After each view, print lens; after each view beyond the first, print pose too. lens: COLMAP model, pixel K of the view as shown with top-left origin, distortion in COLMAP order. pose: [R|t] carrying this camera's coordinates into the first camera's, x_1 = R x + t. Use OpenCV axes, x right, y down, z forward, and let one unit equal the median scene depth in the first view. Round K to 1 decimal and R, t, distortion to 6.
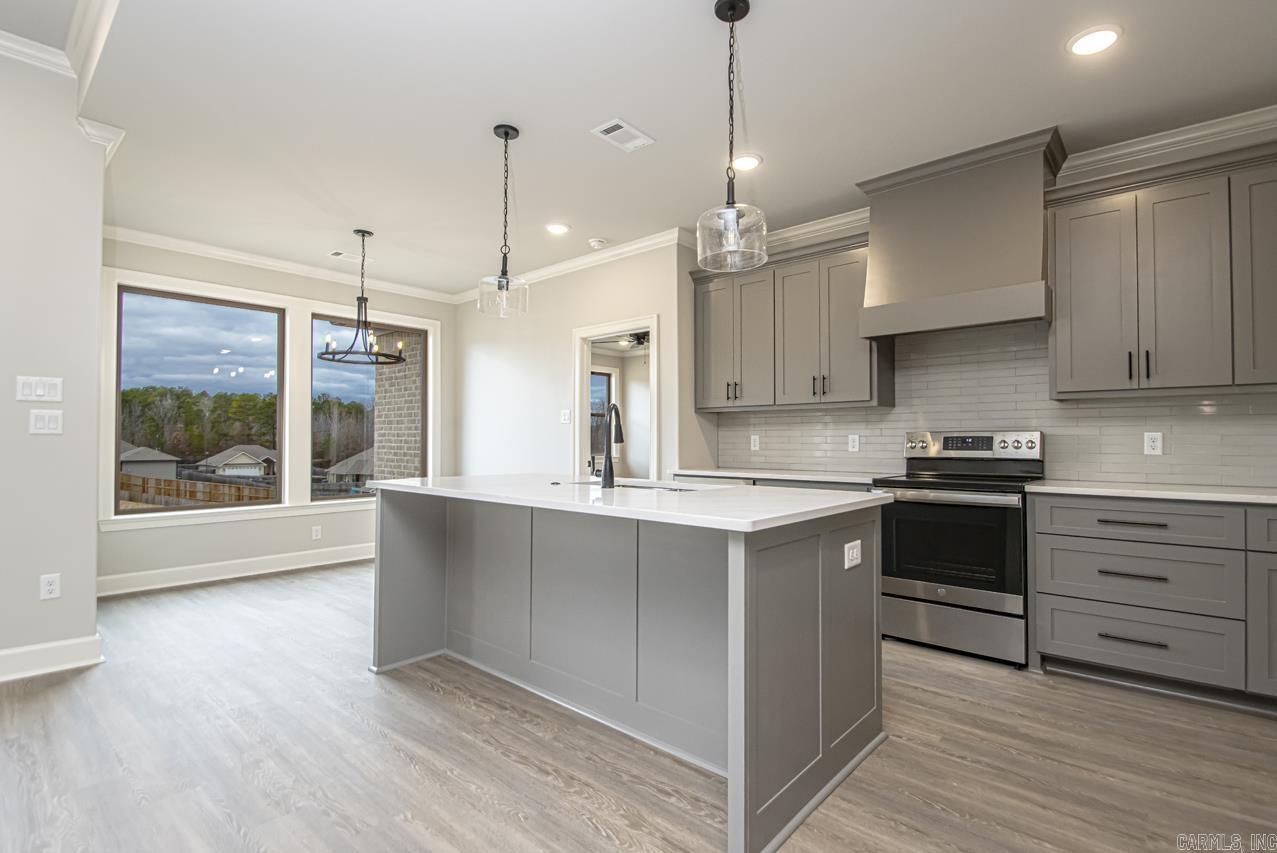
lens RADIAL K [[607.5, 0, 660.5], [0, 607.5, 427.5], [0, 0, 1]] dist [0.018390, -0.015134]
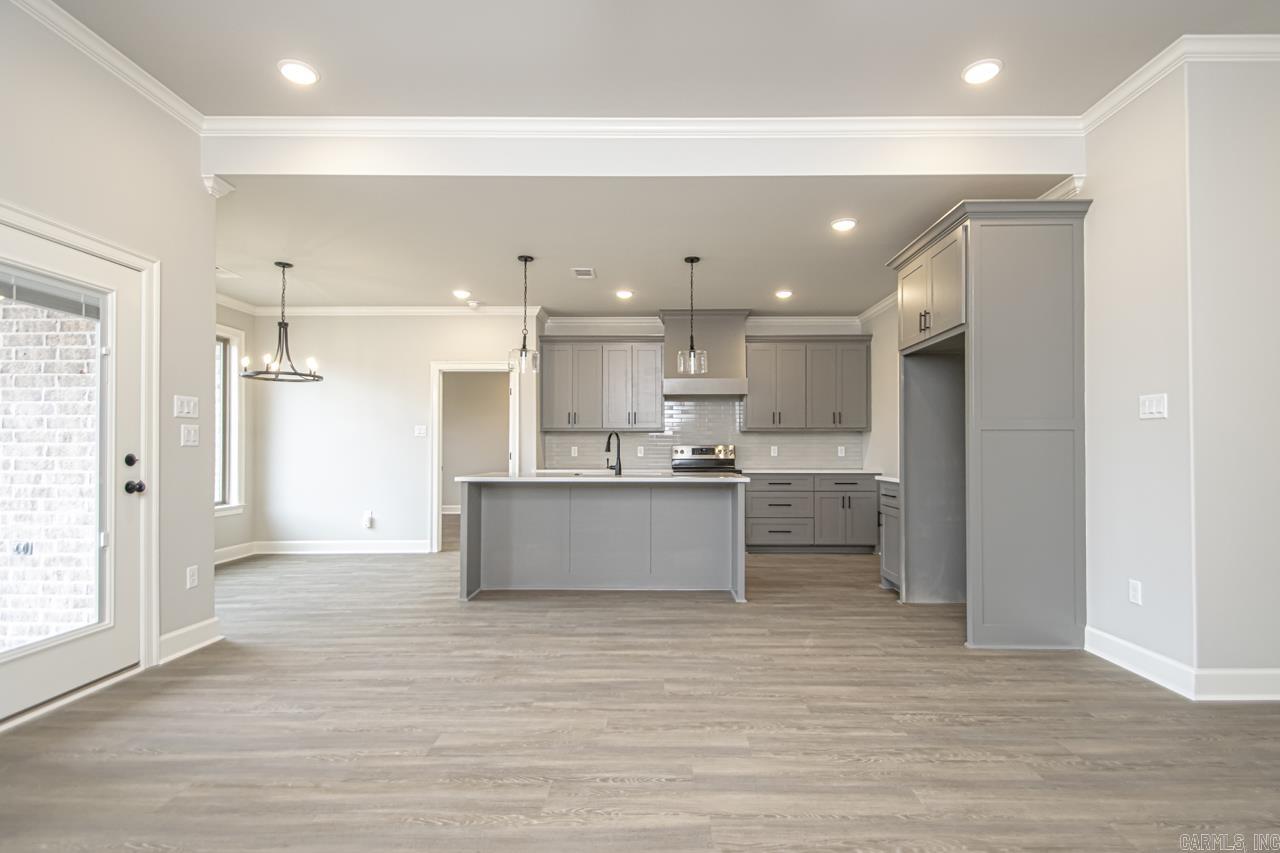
lens RADIAL K [[608.9, 0, 652.0], [0, 608.9, 447.8], [0, 0, 1]] dist [0.018390, -0.015134]
pose [[0.758757, 0.000796, 0.651374, -0.850695], [-0.013103, 0.999816, 0.014041, -0.010511], [-0.651242, -0.019188, 0.758627, -0.353046]]
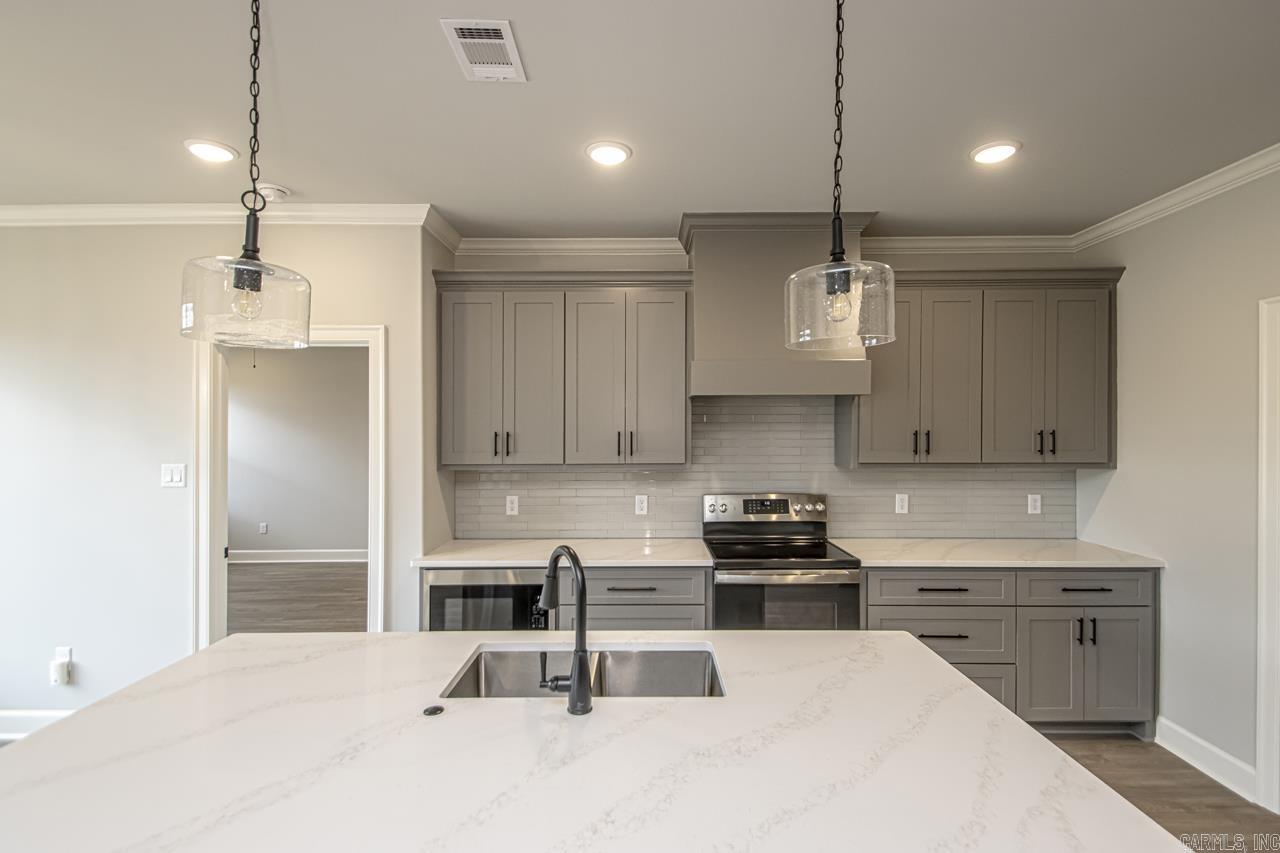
lens RADIAL K [[608.9, 0, 638.8], [0, 608.9, 435.9], [0, 0, 1]] dist [0.018390, -0.015134]
pose [[0.762130, -0.008255, 0.647371, -0.275096], [-0.015546, 0.999397, 0.031045, -0.110476], [-0.647237, -0.033724, 0.761542, 0.373278]]
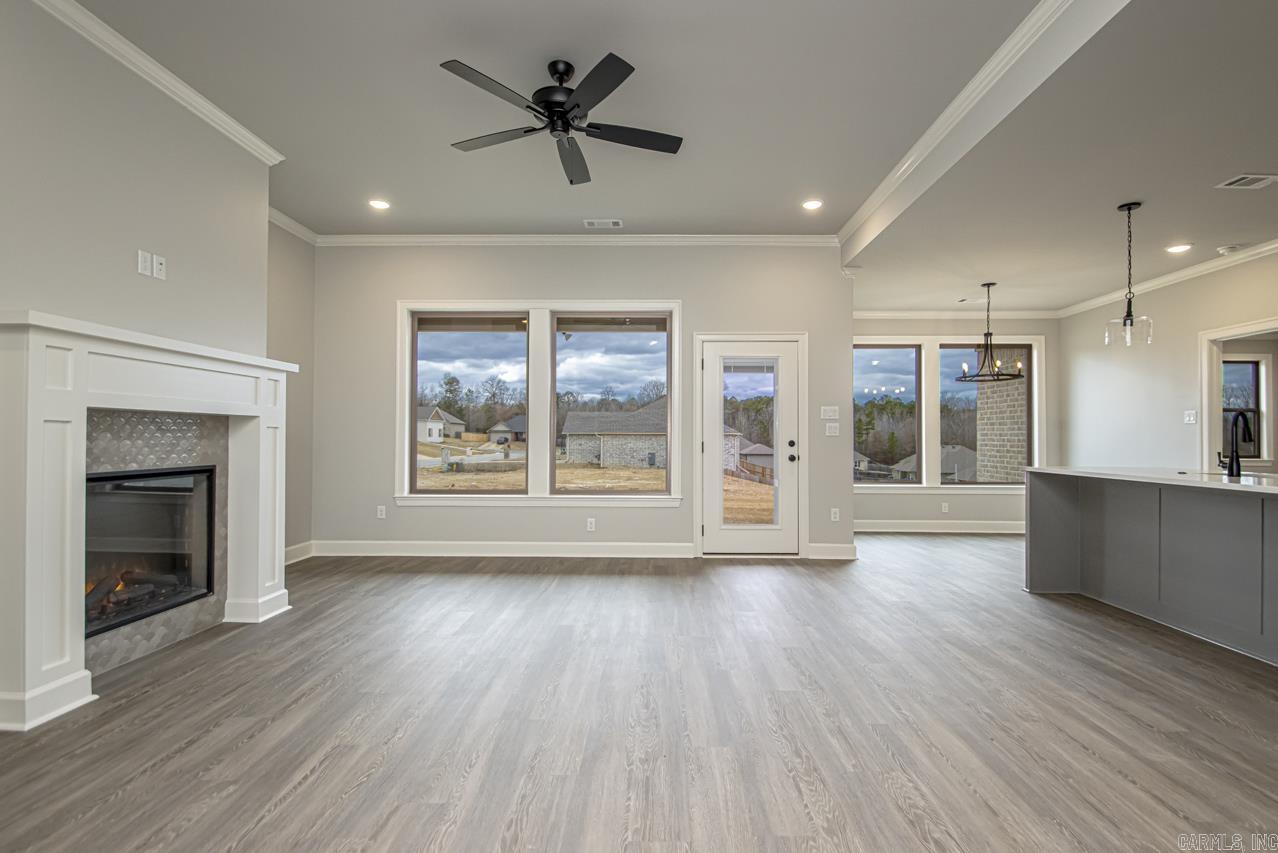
lens RADIAL K [[607.9, 0, 641.9], [0, 607.9, 431.5], [0, 0, 1]] dist [0.018390, -0.015134]
pose [[0.633450, -0.006526, -0.773756, 0.079920], [0.013823, 0.999900, 0.002883, -0.013405], [0.773661, -0.012522, 0.633477, -0.535208]]
